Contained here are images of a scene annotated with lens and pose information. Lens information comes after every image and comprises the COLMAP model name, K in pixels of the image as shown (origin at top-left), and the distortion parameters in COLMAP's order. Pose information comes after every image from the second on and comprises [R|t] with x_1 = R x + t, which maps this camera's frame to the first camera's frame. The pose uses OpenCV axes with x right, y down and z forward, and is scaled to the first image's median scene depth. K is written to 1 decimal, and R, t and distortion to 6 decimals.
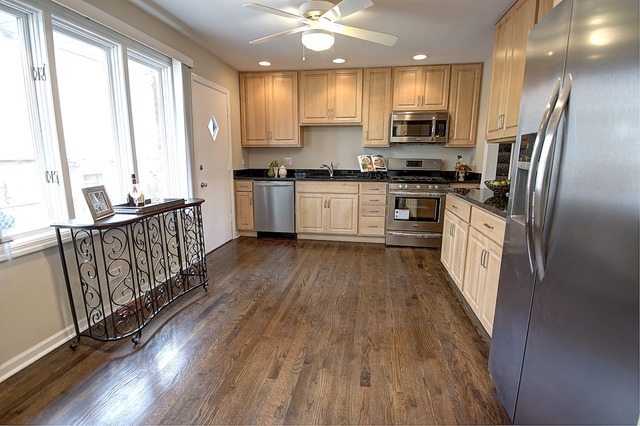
lens RADIAL K [[316.3, 0, 320.9], [0, 316.3, 215.2], [0, 0, 1]] dist [-0.001963, -0.000242]
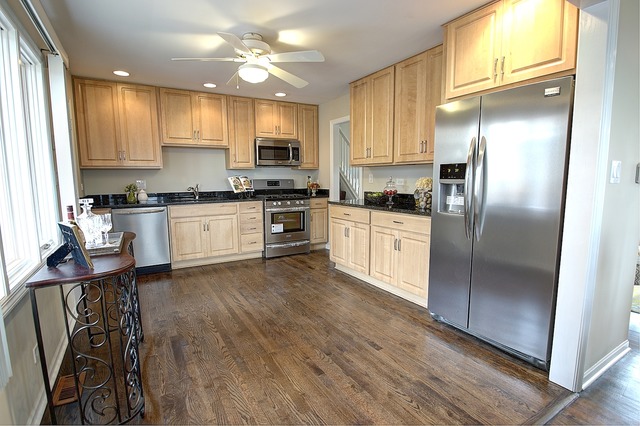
lens RADIAL K [[316.3, 0, 315.7], [0, 316.3, 214.5], [0, 0, 1]] dist [-0.001963, -0.000242]
pose [[0.770958, -0.088297, 0.630736, -0.337668], [0.129844, 0.991334, -0.019933, -0.010644], [-0.623510, 0.097264, 0.775741, 0.035200]]
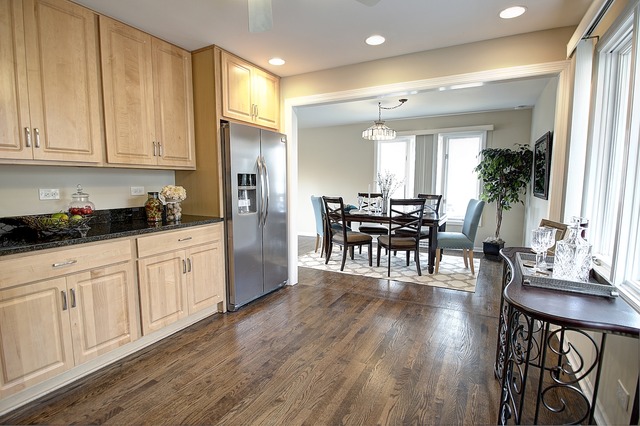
lens RADIAL K [[316.3, 0, 318.1], [0, 316.3, 213.4], [0, 0, 1]] dist [-0.001963, -0.000242]
pose [[-0.946169, -0.038248, 0.321406, -0.172119], [0.055187, 0.959391, 0.276629, -0.179417], [-0.318934, 0.279475, -0.905635, 0.915282]]
